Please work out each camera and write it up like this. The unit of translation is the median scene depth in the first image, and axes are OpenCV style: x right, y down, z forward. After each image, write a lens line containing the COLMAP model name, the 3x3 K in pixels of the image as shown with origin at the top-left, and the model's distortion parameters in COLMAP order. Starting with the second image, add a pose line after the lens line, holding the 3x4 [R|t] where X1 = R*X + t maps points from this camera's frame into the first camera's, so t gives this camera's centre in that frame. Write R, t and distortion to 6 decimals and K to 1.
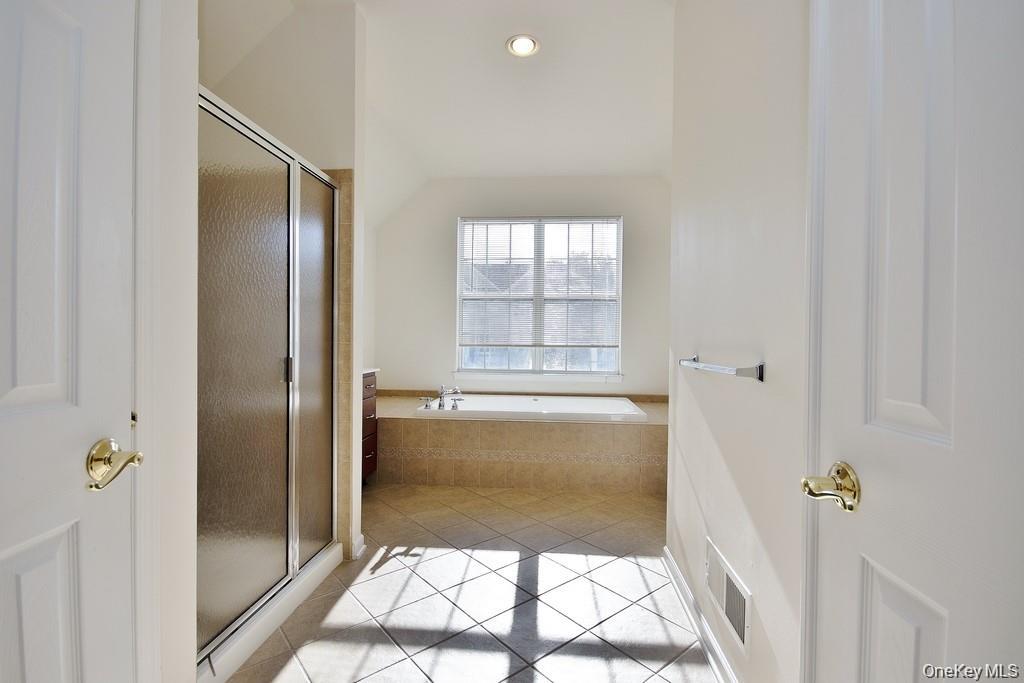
lens RADIAL K [[469.8, 0, 518.3], [0, 469.8, 342.5], [0, 0, 1]] dist [0.023295, -0.020618]
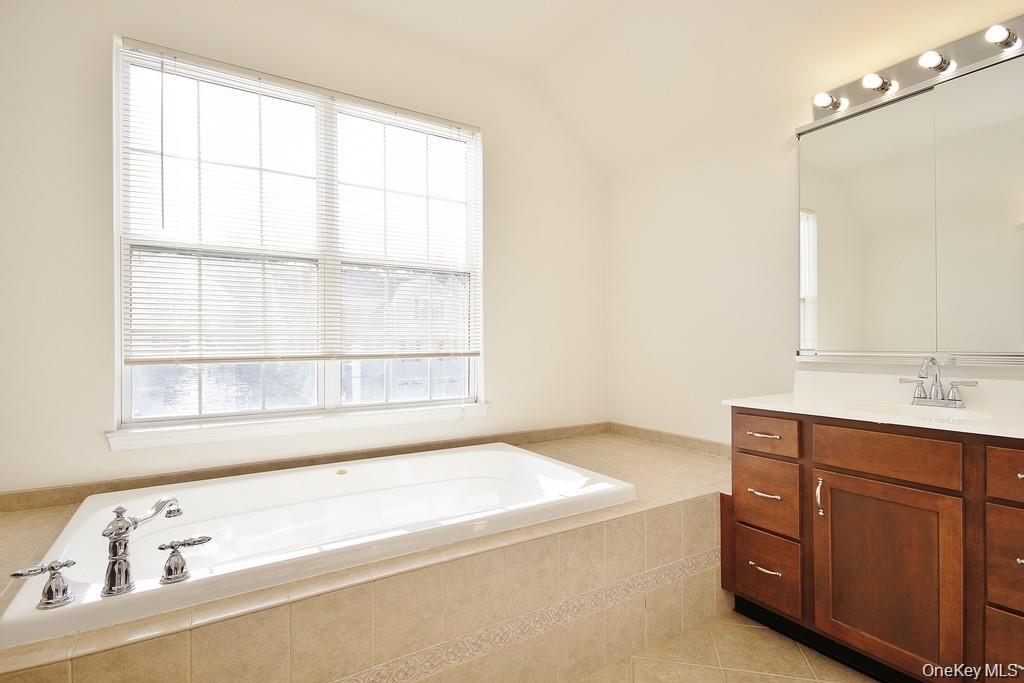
lens RADIAL K [[507.8, 0, 519.5], [0, 507.8, 339.3], [0, 0, 1]] dist [0.011196, 0.000678]
pose [[0.800670, -0.011041, 0.599003, -0.118316], [0.018937, 0.999797, -0.006883, -0.003860], [-0.598806, 0.016854, 0.800717, 0.464667]]
